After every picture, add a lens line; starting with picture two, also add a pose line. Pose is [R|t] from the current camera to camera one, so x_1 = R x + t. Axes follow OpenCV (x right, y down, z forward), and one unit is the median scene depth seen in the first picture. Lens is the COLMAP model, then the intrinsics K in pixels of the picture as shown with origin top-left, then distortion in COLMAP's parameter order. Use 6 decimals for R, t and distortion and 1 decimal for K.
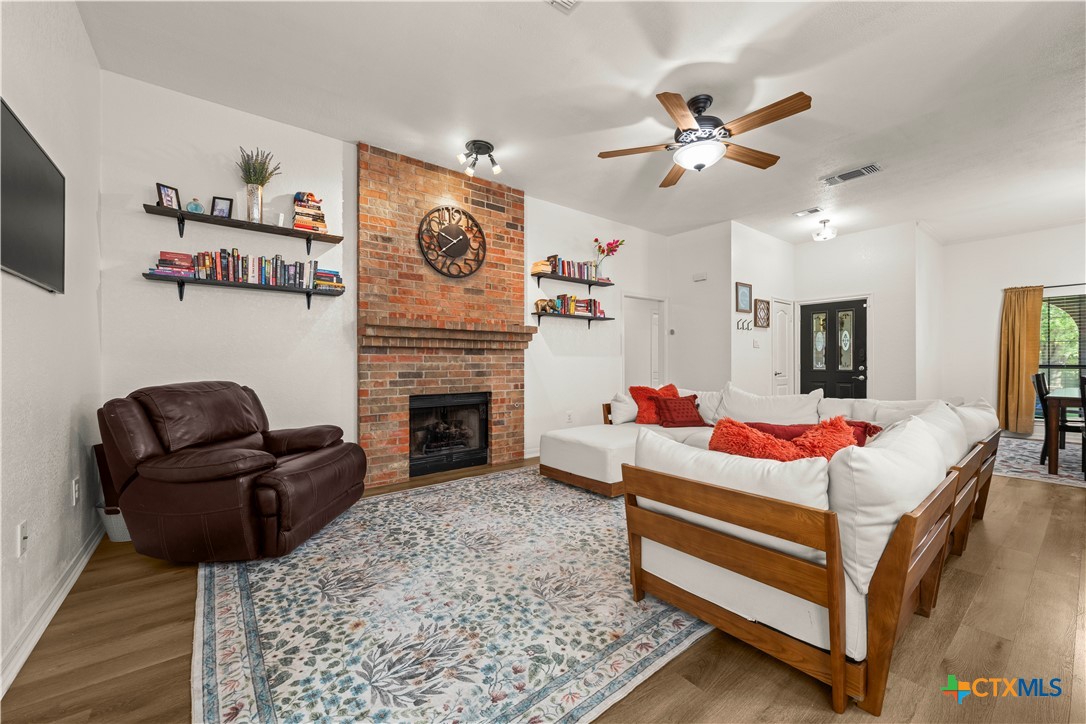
lens RADIAL K [[428.8, 0, 542.0], [0, 428.8, 363.3], [0, 0, 1]] dist [0.001689, -0.000149]
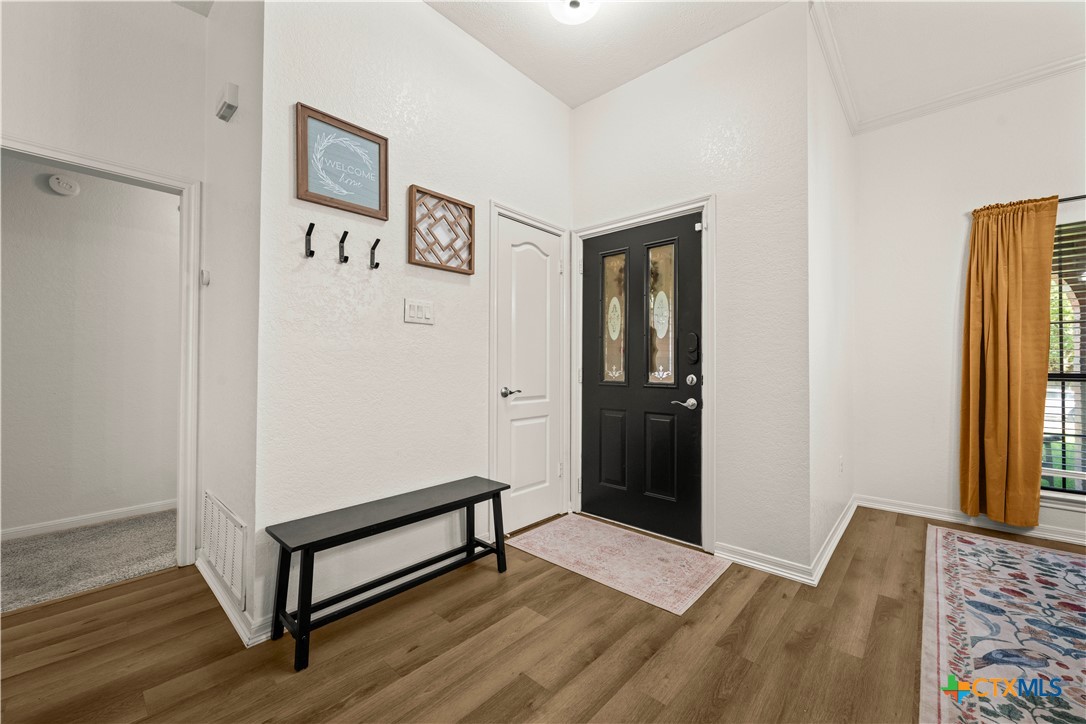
lens RADIAL K [[428.8, 0, 545.0], [0, 428.8, 362.4], [0, 0, 1]] dist [0.001689, -0.000149]
pose [[0.986036, 0.007164, 0.166379, 0.535847], [-0.005386, 0.999924, -0.011133, -0.000109], [-0.166446, 0.010081, 0.985999, 0.614668]]
